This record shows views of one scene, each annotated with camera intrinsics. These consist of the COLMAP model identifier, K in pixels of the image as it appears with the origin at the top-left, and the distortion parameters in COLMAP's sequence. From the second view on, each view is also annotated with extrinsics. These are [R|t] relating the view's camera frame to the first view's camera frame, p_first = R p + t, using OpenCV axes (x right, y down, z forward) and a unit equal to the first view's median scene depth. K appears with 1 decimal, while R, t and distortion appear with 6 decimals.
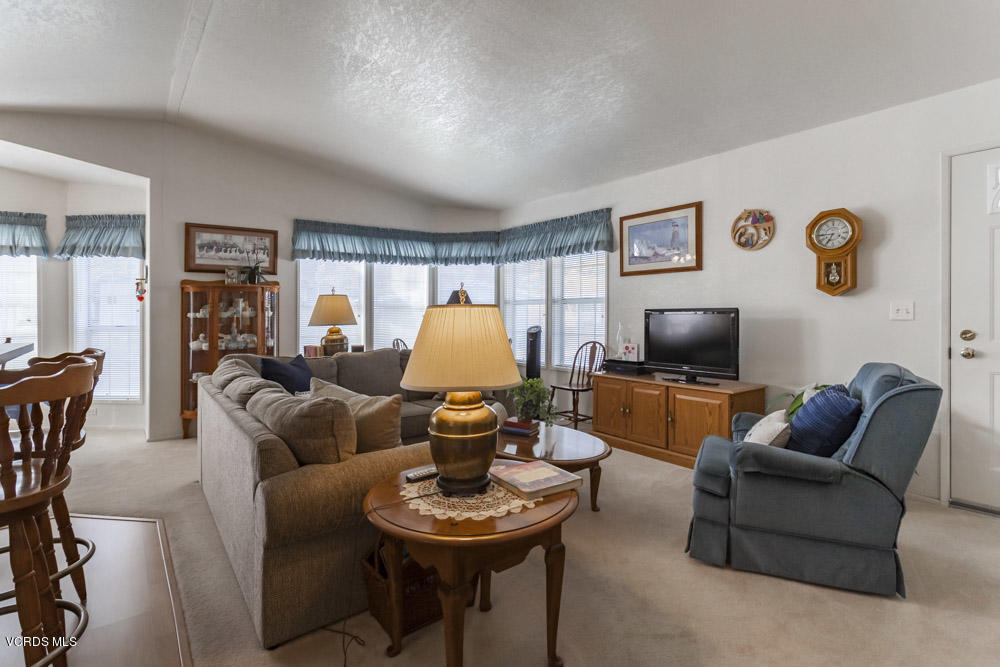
lens RADIAL K [[489.6, 0, 506.4], [0, 489.6, 312.7], [0, 0, 1]] dist [0.004110, 0.000319]
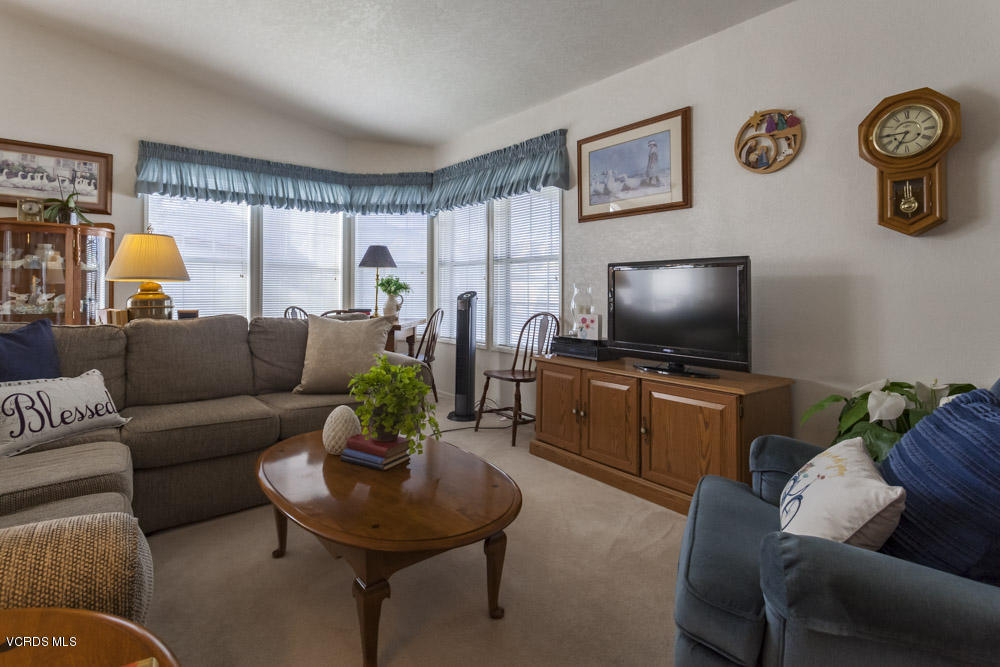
lens RADIAL K [[489.6, 0, 493.5], [0, 489.6, 268.5], [0, 0, 1]] dist [0.004110, 0.000319]
pose [[0.999888, 0.014630, -0.003089, 0.118350], [-0.014766, 0.998646, -0.049883, 0.034412], [0.002355, 0.049923, 0.998750, 0.299937]]
